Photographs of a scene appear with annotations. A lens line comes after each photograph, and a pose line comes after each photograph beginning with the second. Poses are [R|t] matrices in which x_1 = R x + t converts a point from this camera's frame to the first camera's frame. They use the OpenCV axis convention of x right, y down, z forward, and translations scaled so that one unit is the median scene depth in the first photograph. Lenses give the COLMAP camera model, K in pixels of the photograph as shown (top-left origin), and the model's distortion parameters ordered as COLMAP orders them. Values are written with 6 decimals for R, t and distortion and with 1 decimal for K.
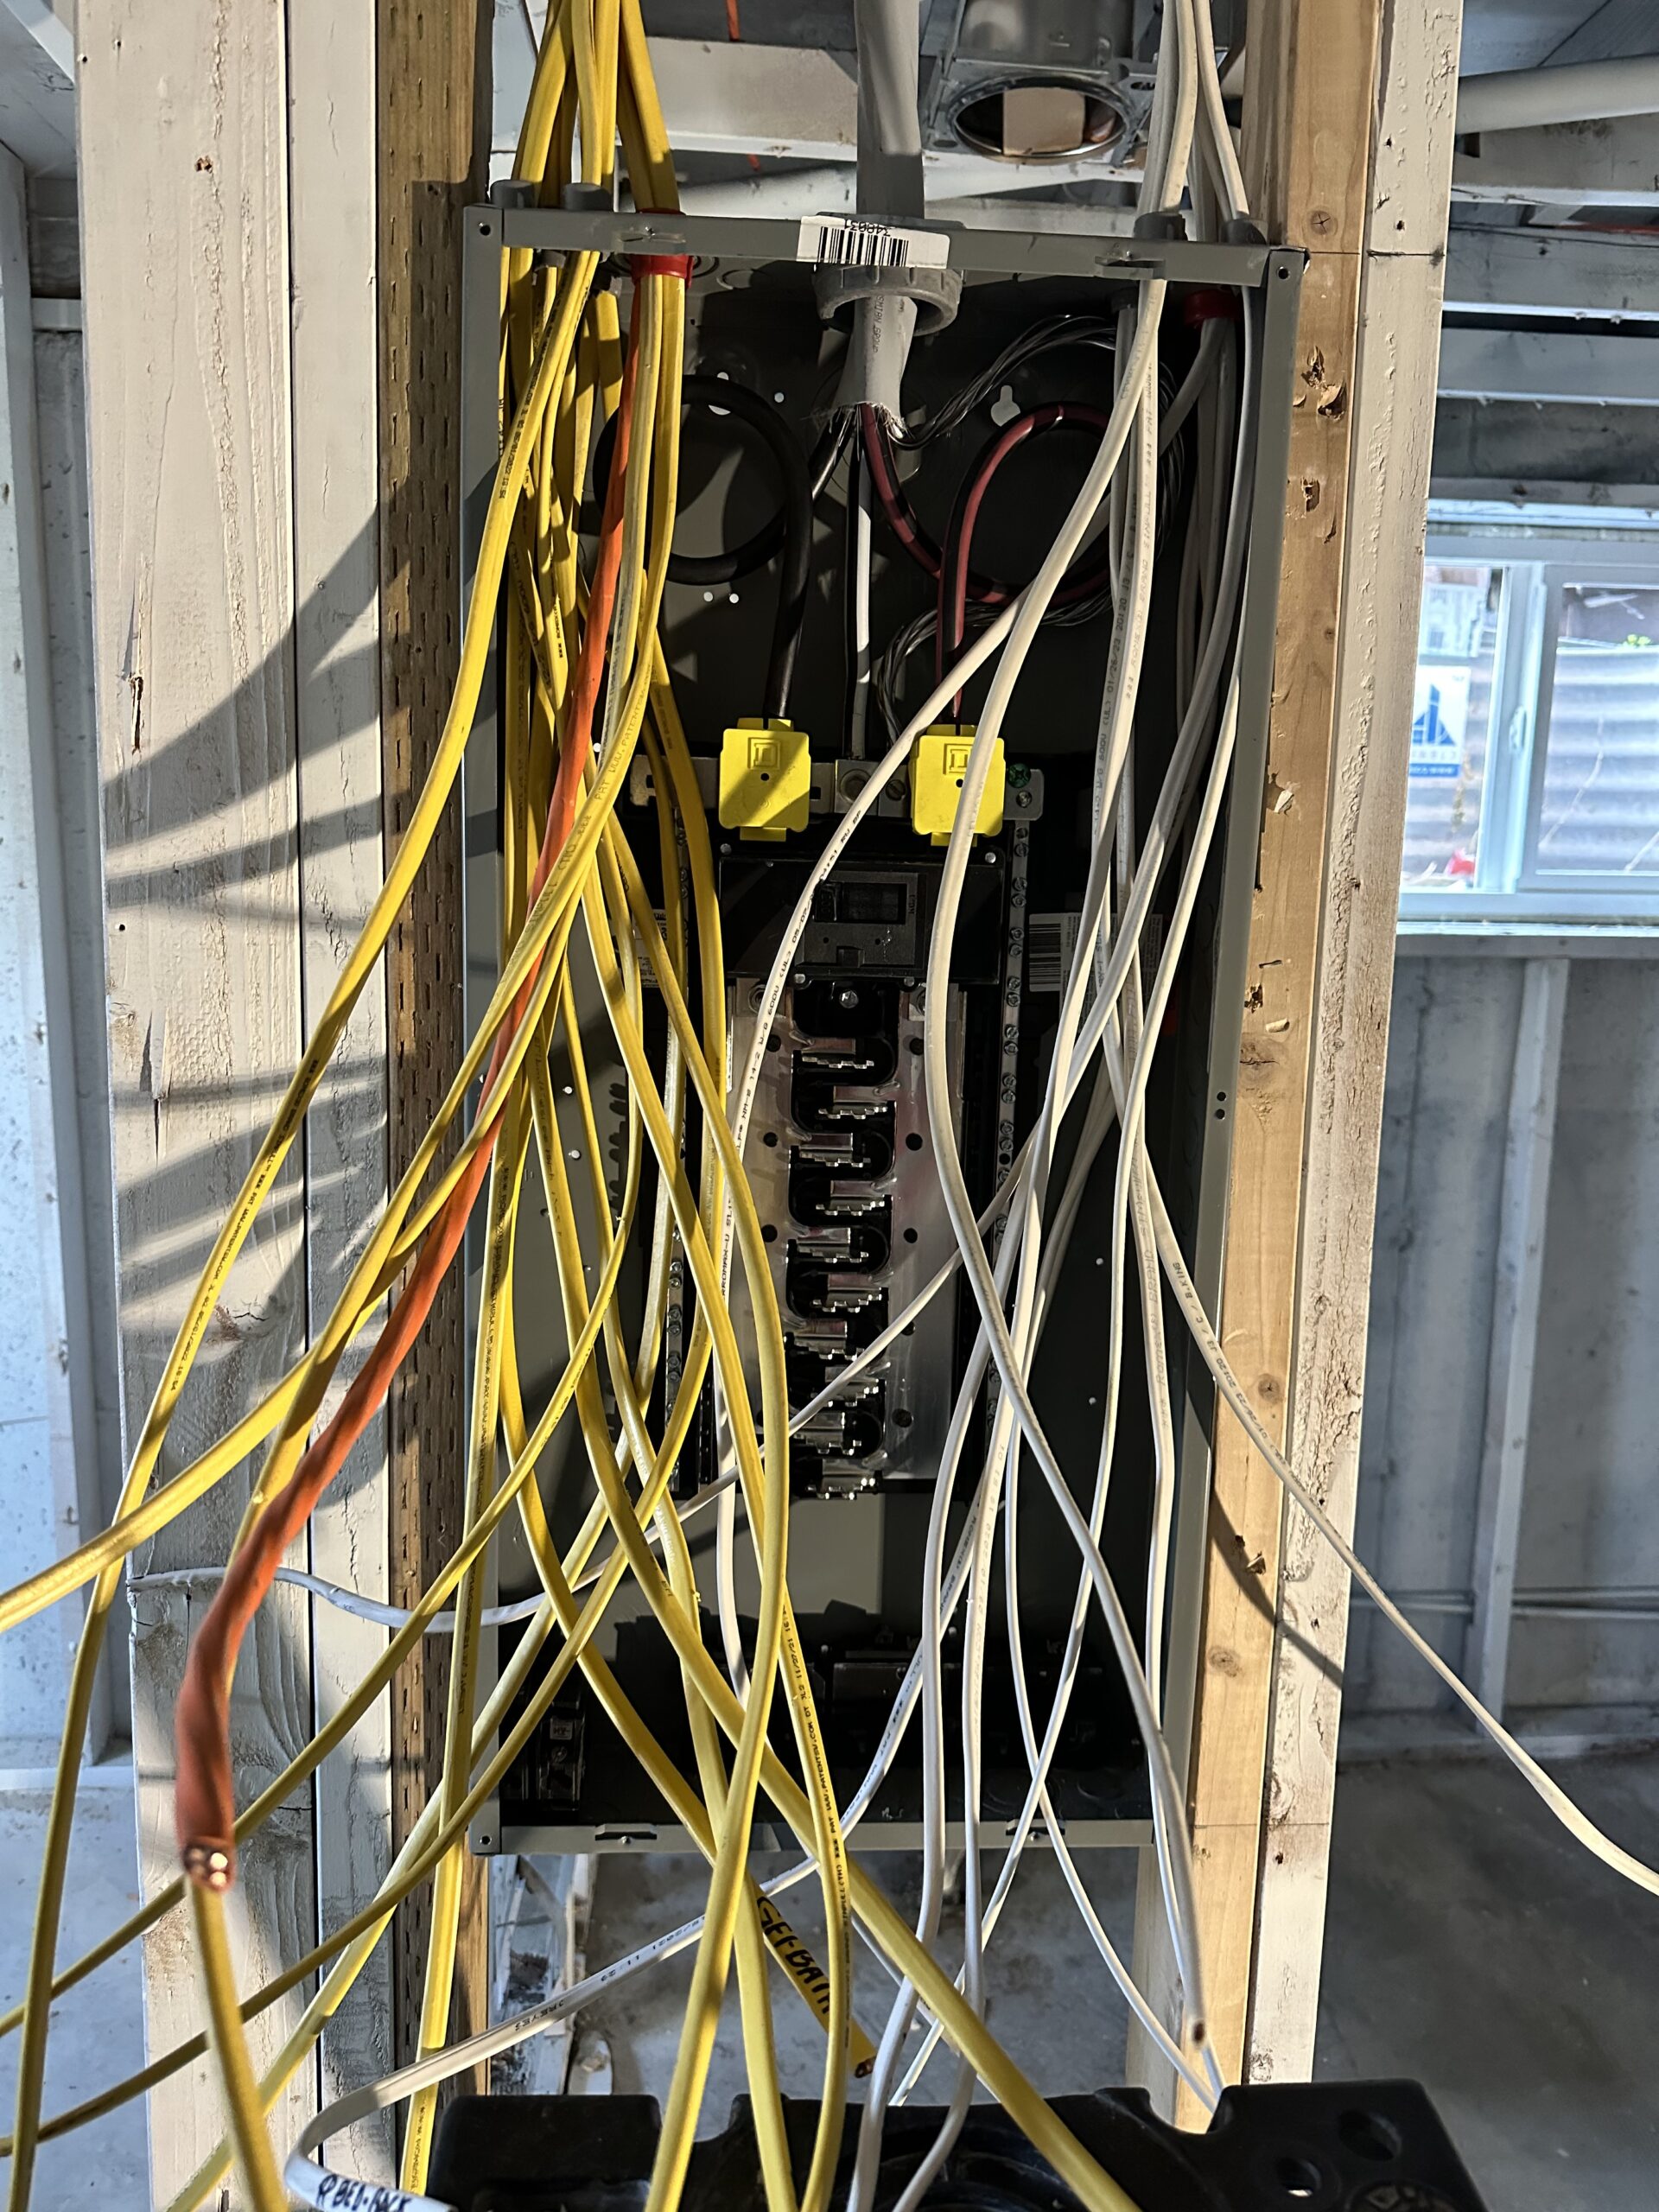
lens RADIAL K [[1579.4, 0, 837.0], [0, 1579.4, 1089.9], [0, 0, 1]] dist [0.015329, -0.029231]
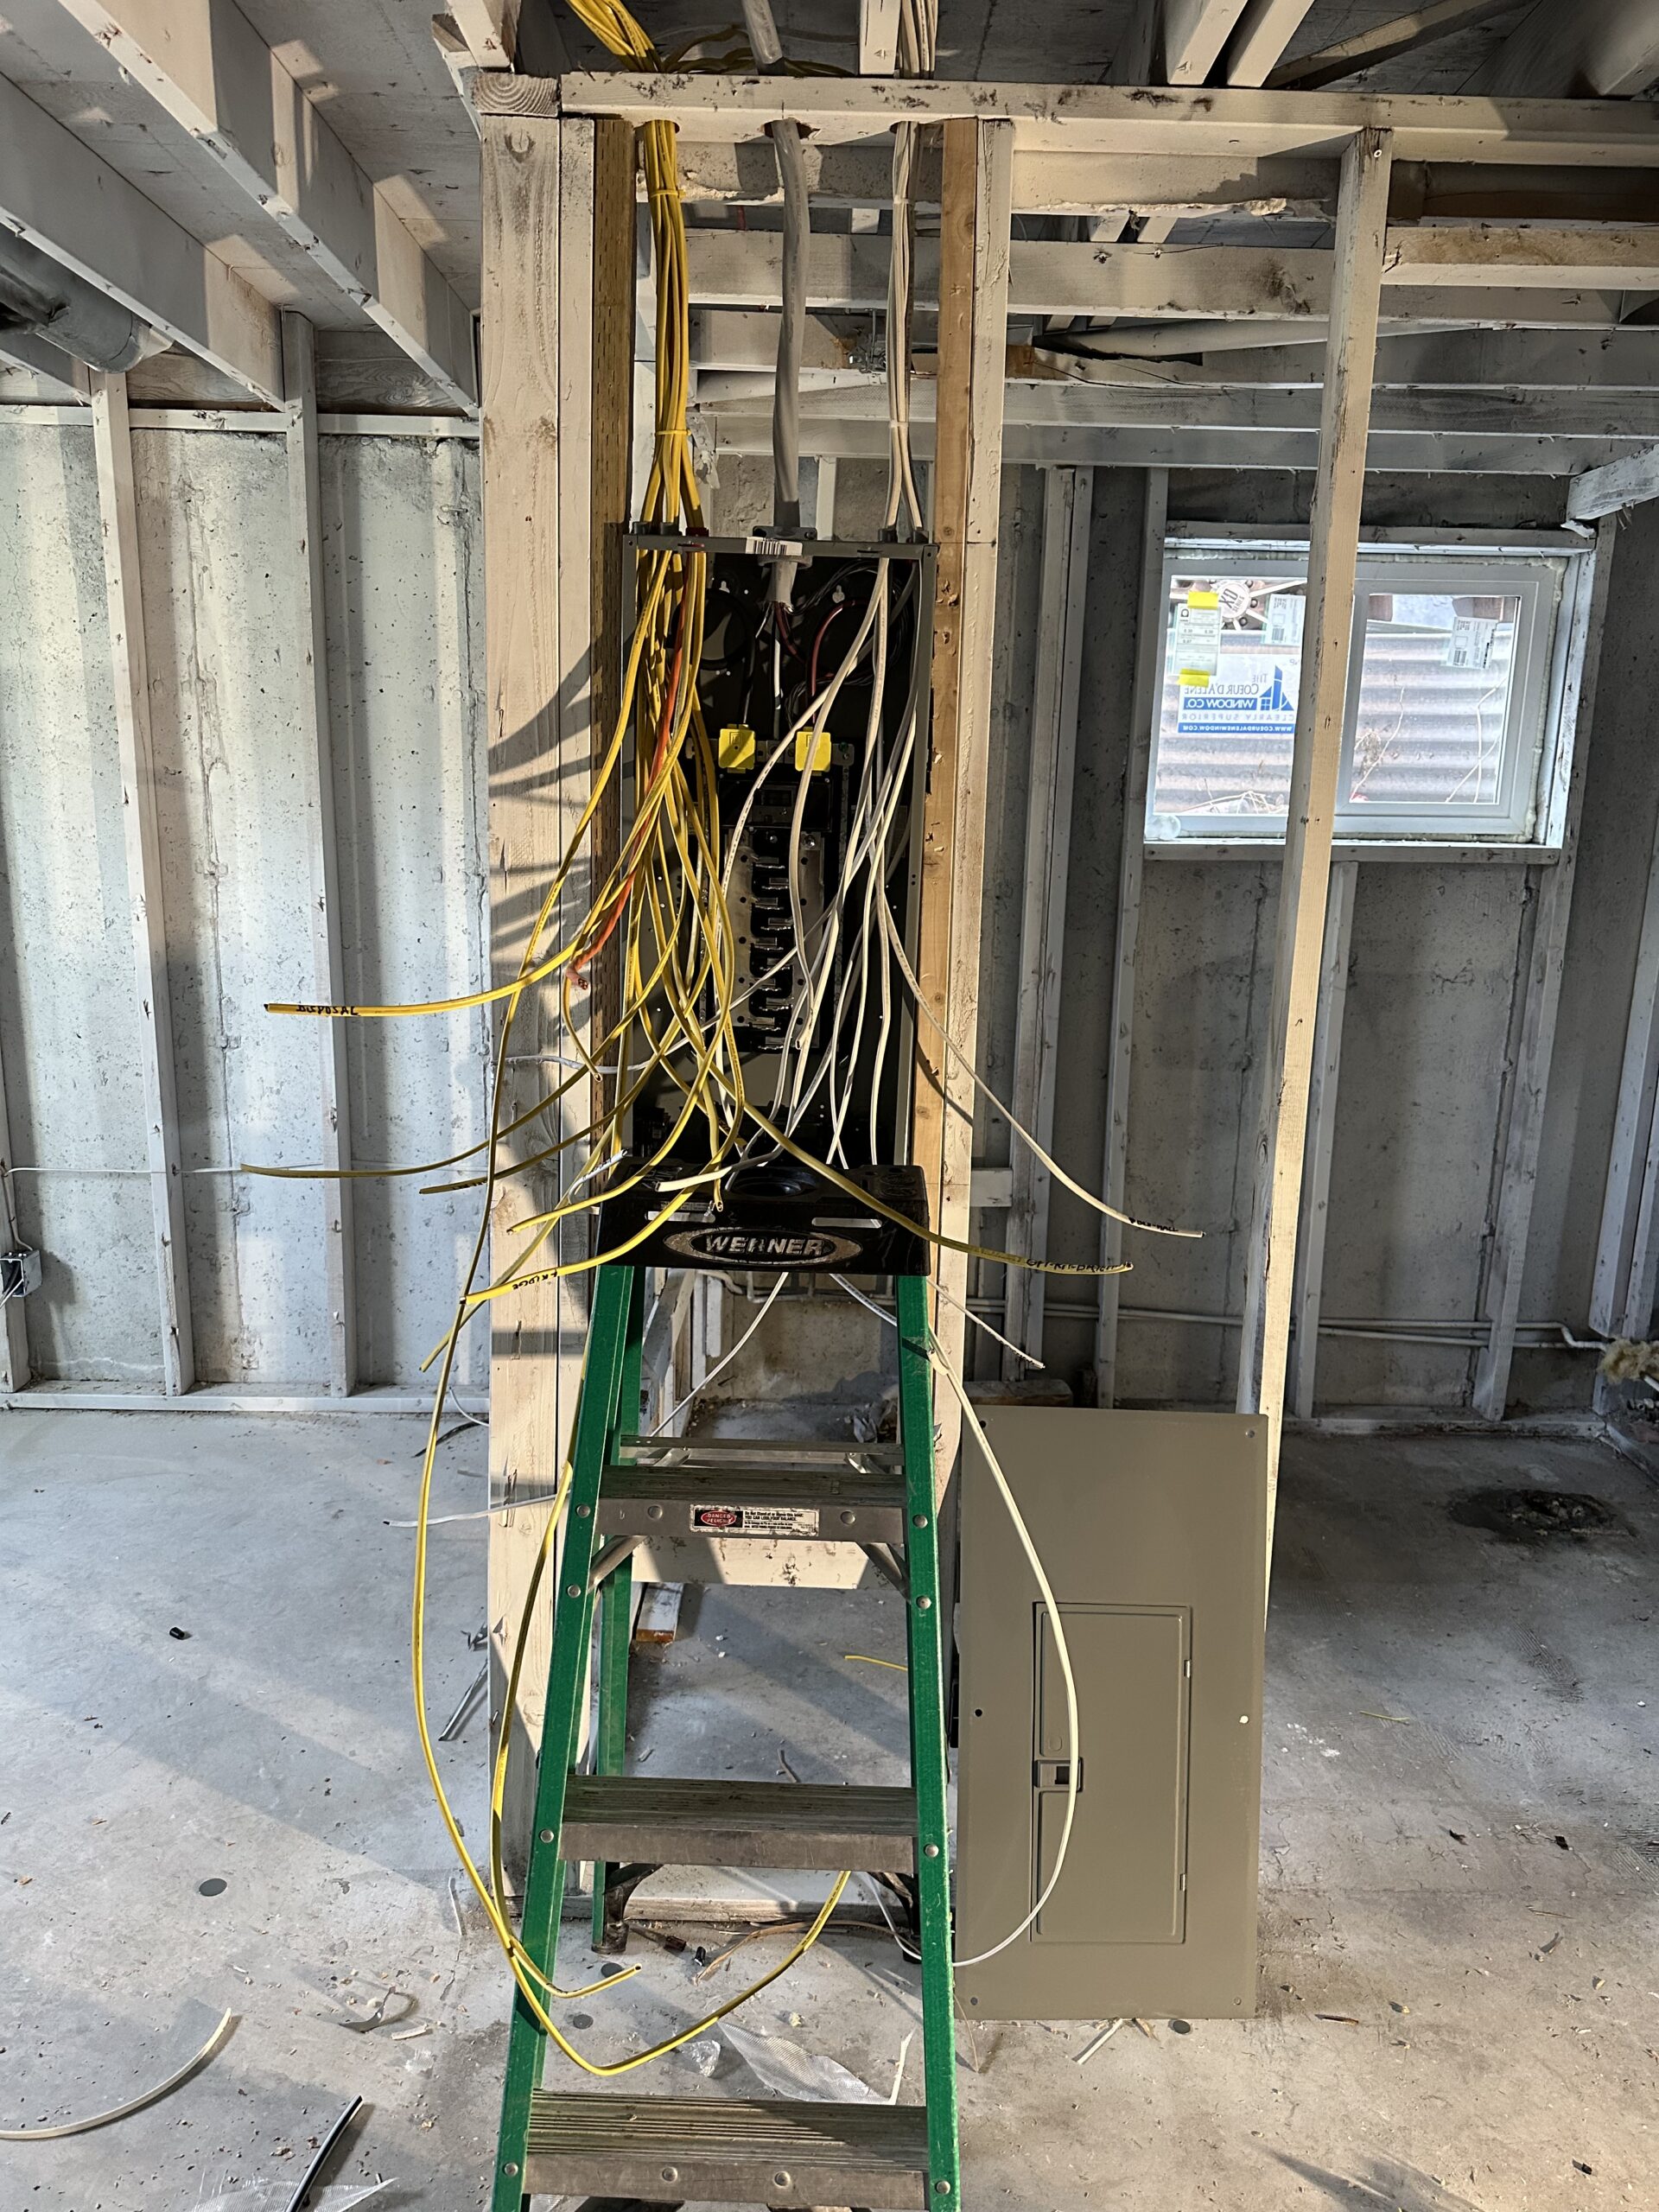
lens RADIAL K [[1579.4, 0, 823.2], [0, 1579.4, 1127.4], [0, 0, 1]] dist [0.015329, -0.029231]
pose [[0.997320, 0.018355, -0.070817, 0.273212], [-0.014239, 0.998204, 0.058198, 0.252795], [0.071758, -0.057034, 0.995790, -1.498293]]
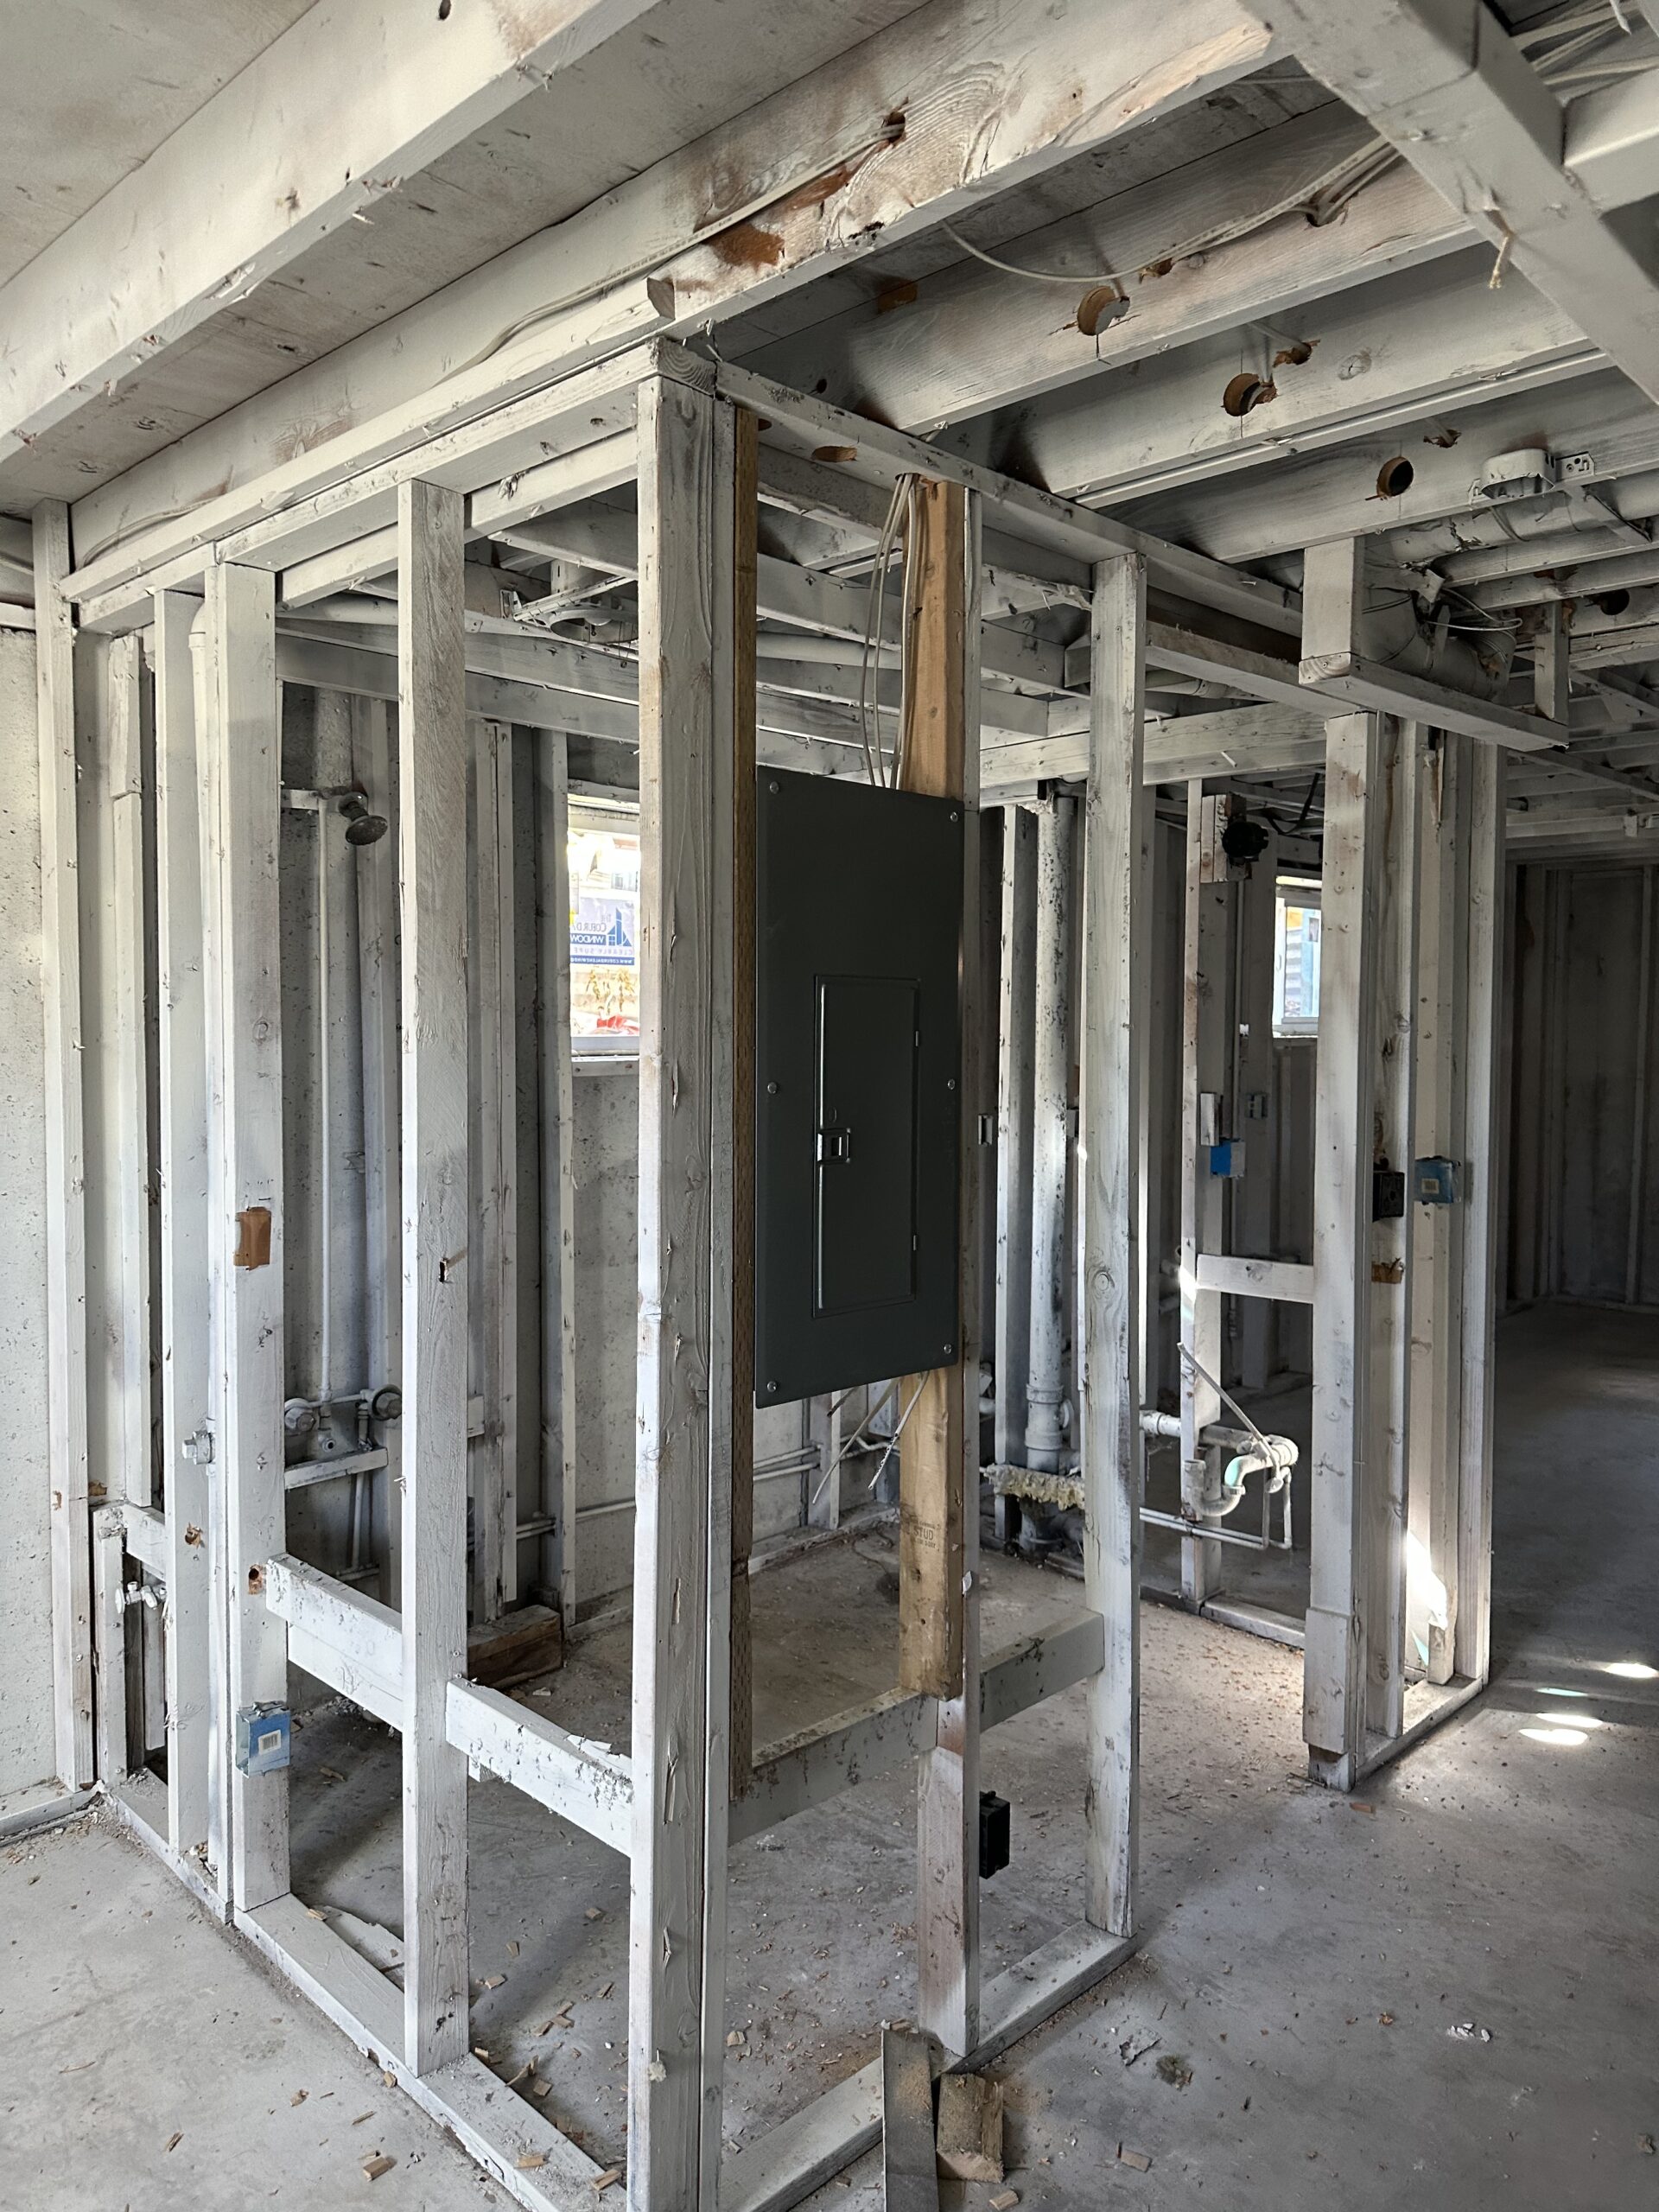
lens RADIAL K [[1579.4, 0, 819.1], [0, 1579.4, 1115.0], [0, 0, 1]] dist [0.015329, -0.029231]
pose [[0.742004, -0.059864, 0.667717, -1.828691], [0.123892, 0.991094, -0.048819, 0.178880], [-0.658848, 0.118948, 0.742812, -0.977245]]
